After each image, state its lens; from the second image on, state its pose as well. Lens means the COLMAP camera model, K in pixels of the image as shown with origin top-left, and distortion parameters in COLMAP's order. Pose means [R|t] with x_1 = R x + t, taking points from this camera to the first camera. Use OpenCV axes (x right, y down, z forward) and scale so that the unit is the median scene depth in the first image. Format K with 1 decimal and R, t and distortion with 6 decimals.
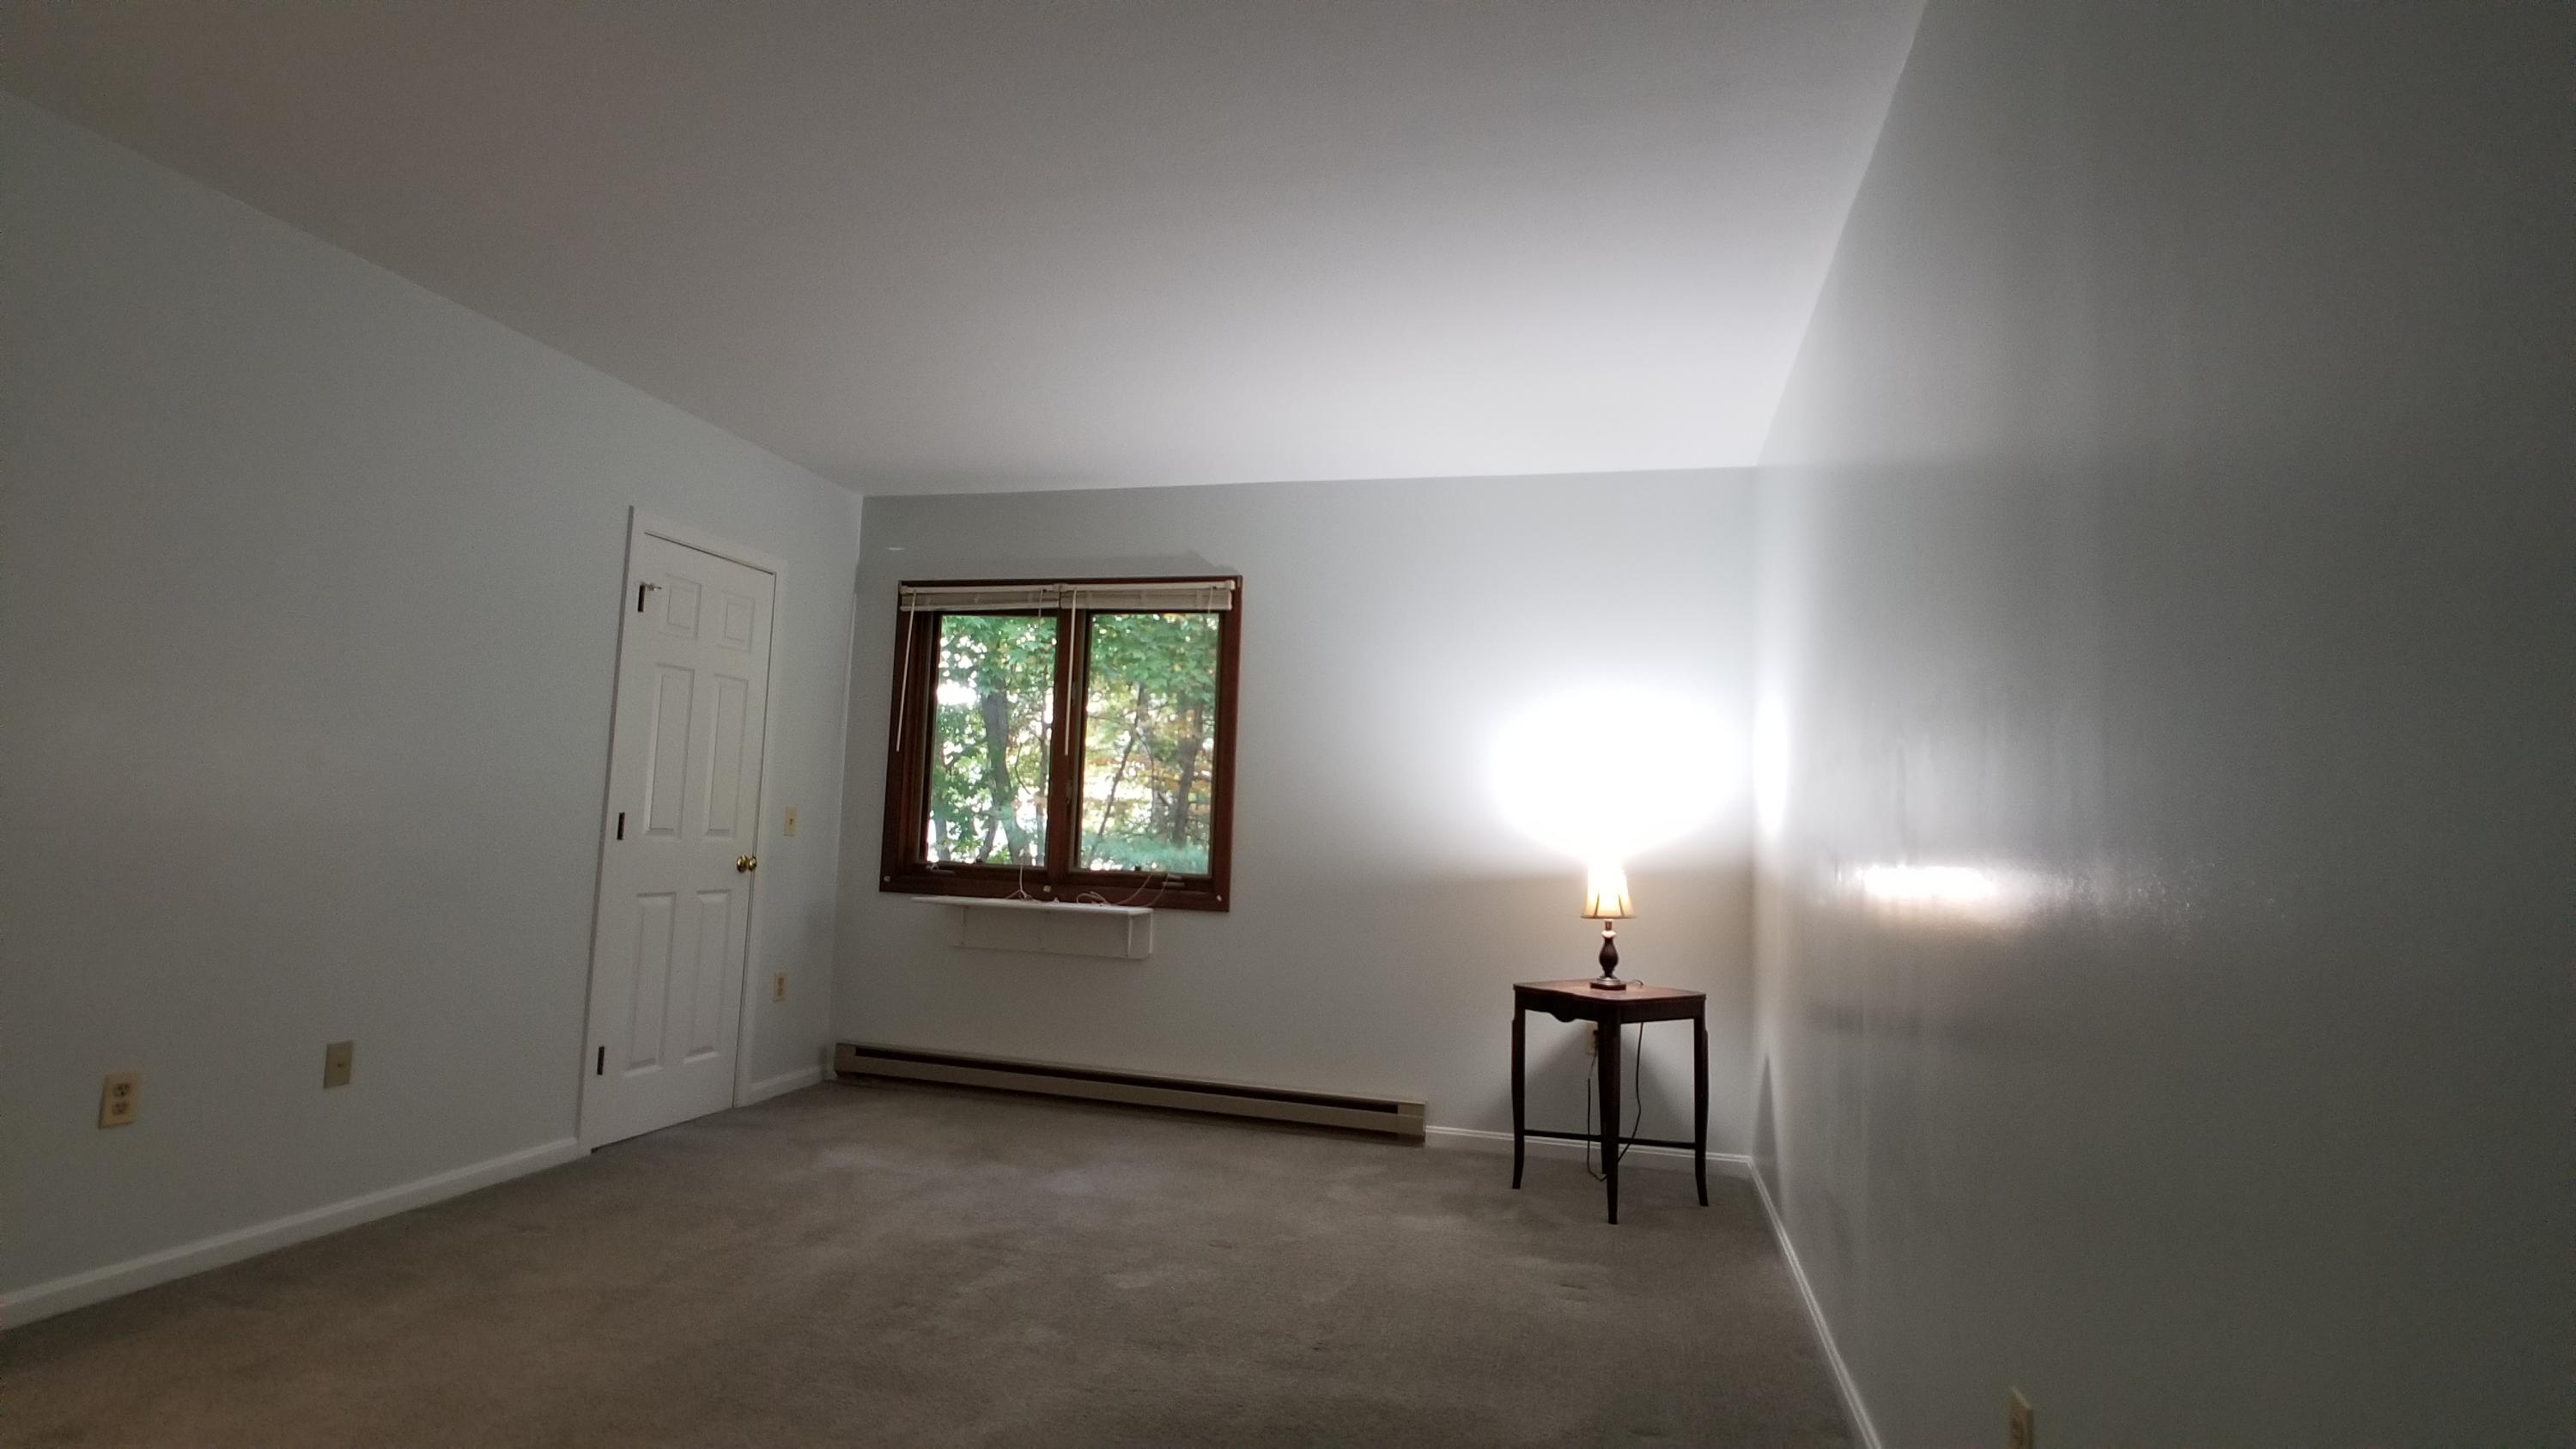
lens RADIAL K [[1292.1, 0, 1286.6], [0, 1292.1, 720.4], [0, 0, 1]] dist [0.005653, -0.003443]
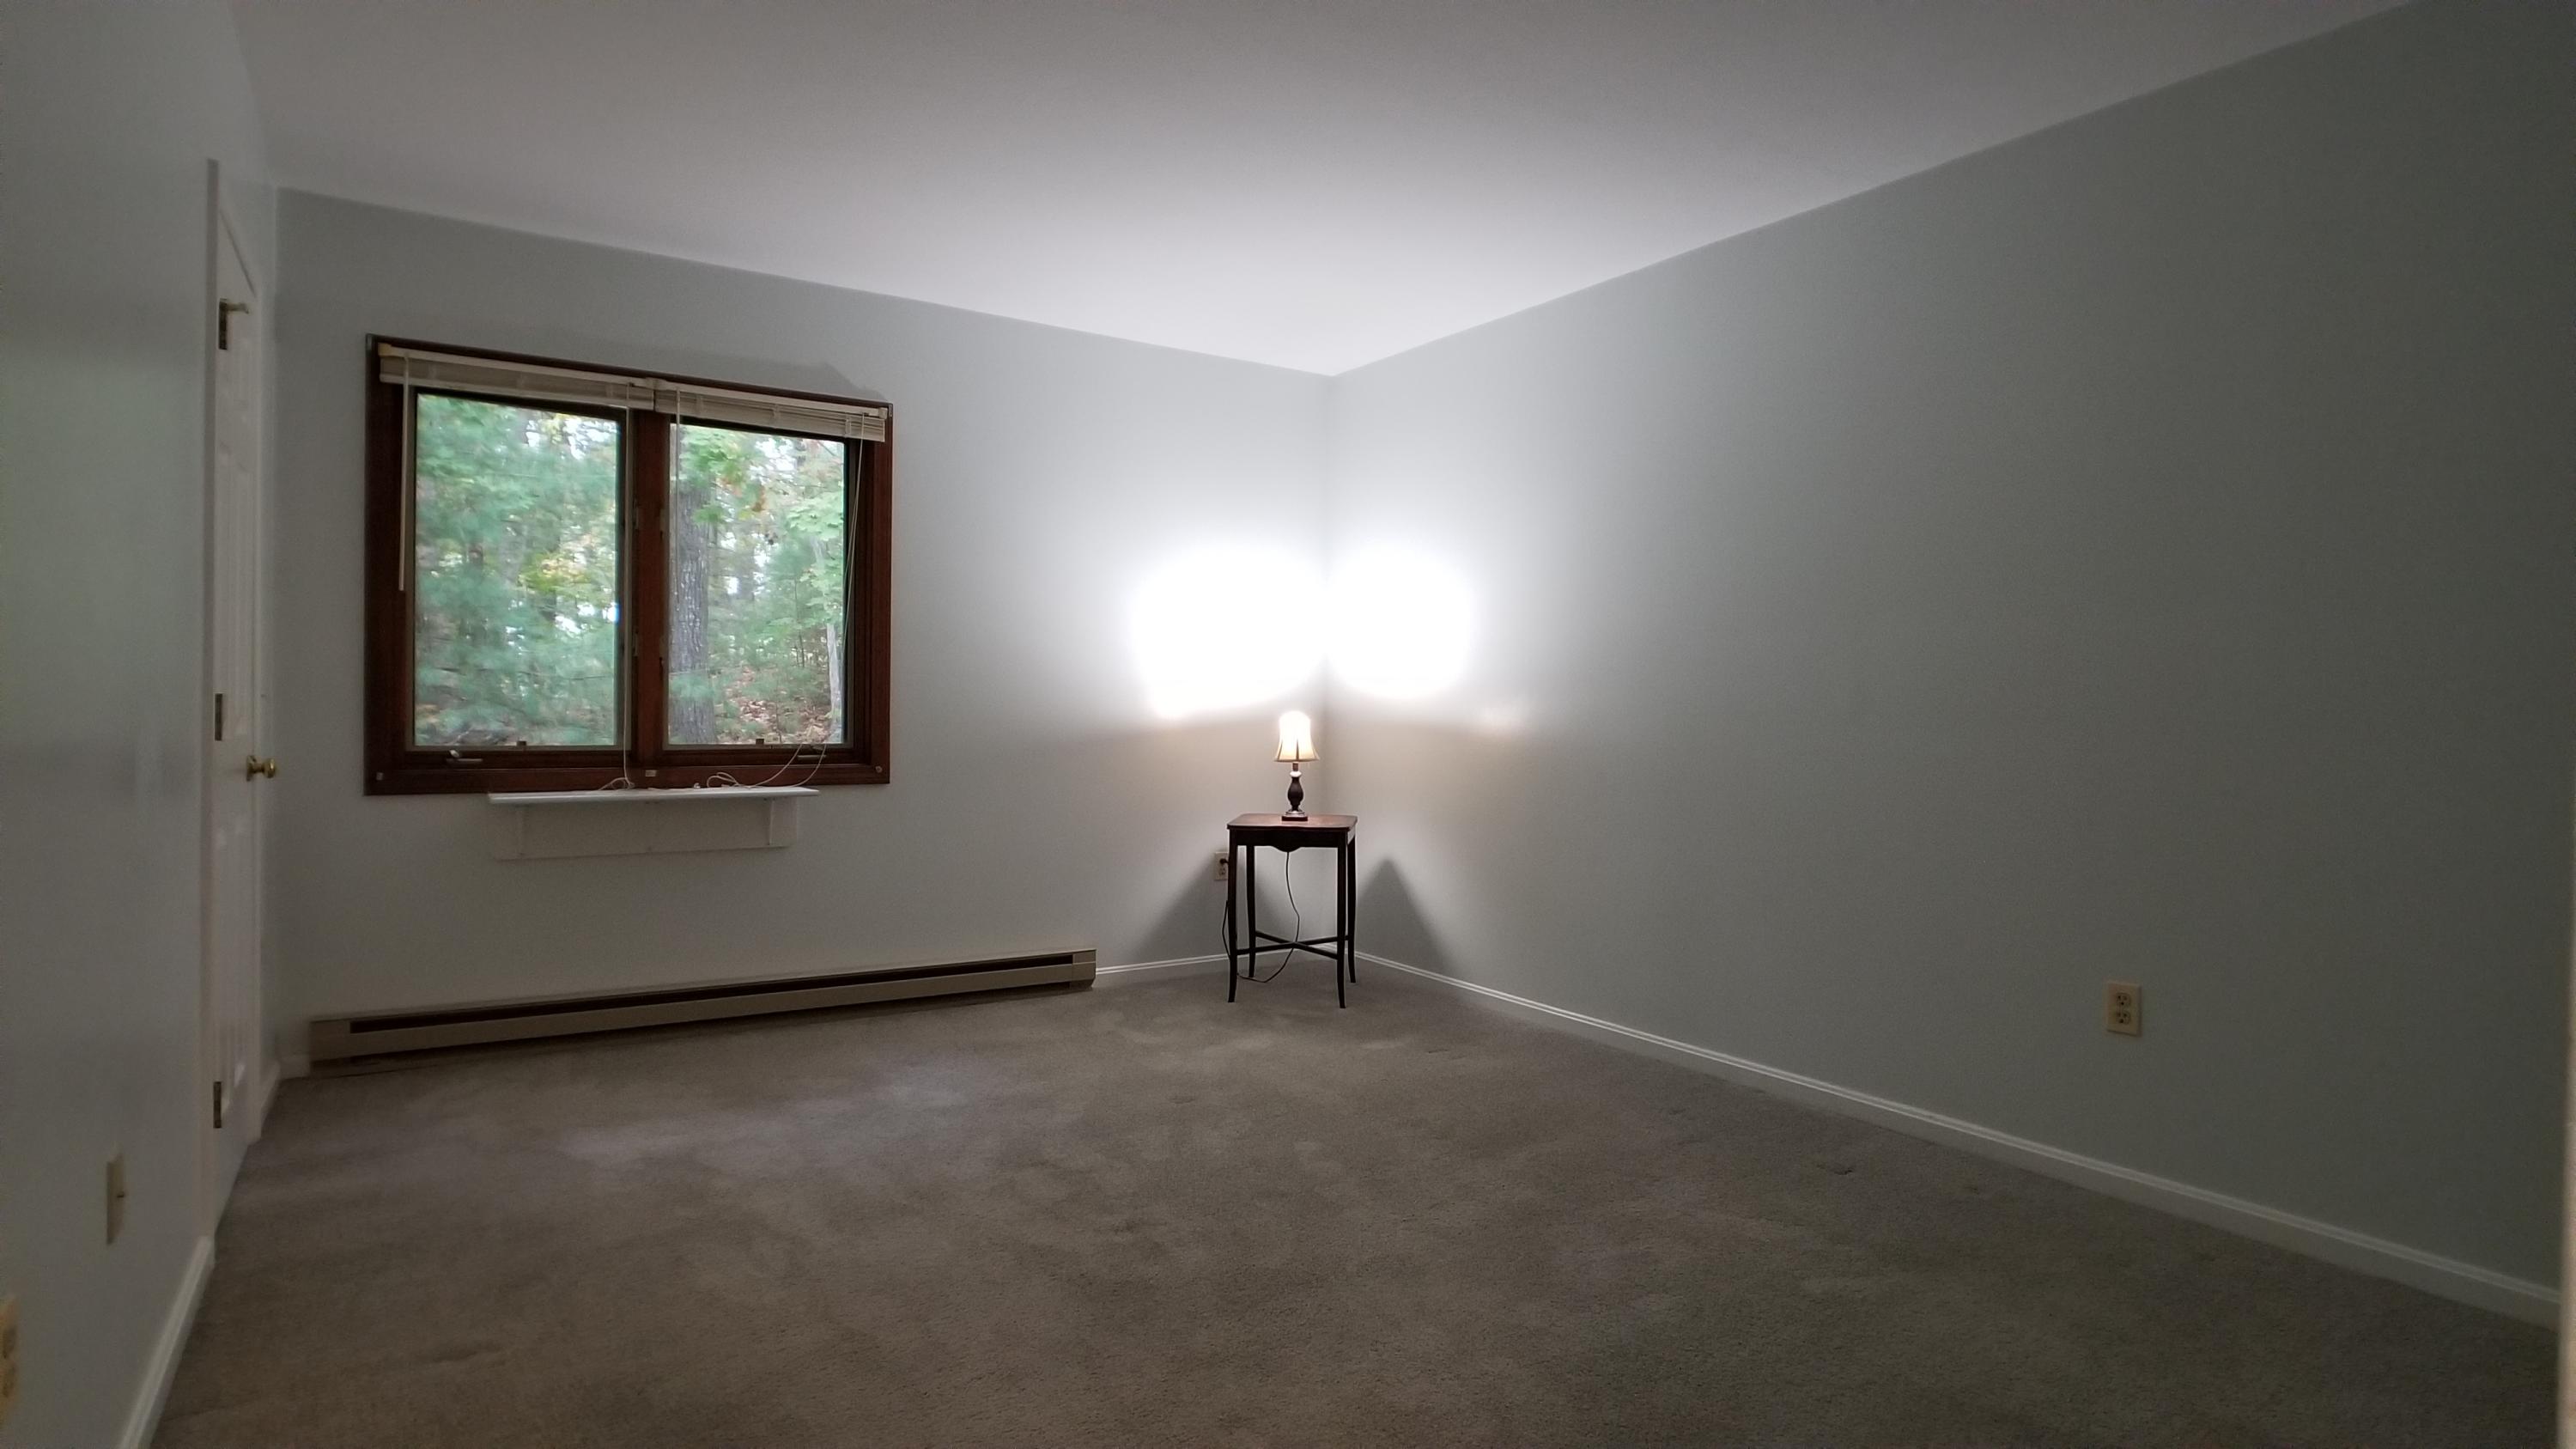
lens RADIAL K [[1292.1, 0, 1272.8], [0, 1292.1, 726.0], [0, 0, 1]] dist [0.005653, -0.003443]
pose [[0.671720, -0.045173, 0.739427, -0.522359], [-0.049933, 0.993108, 0.106032, -0.000949], [-0.739120, -0.108146, 0.664835, 0.201957]]
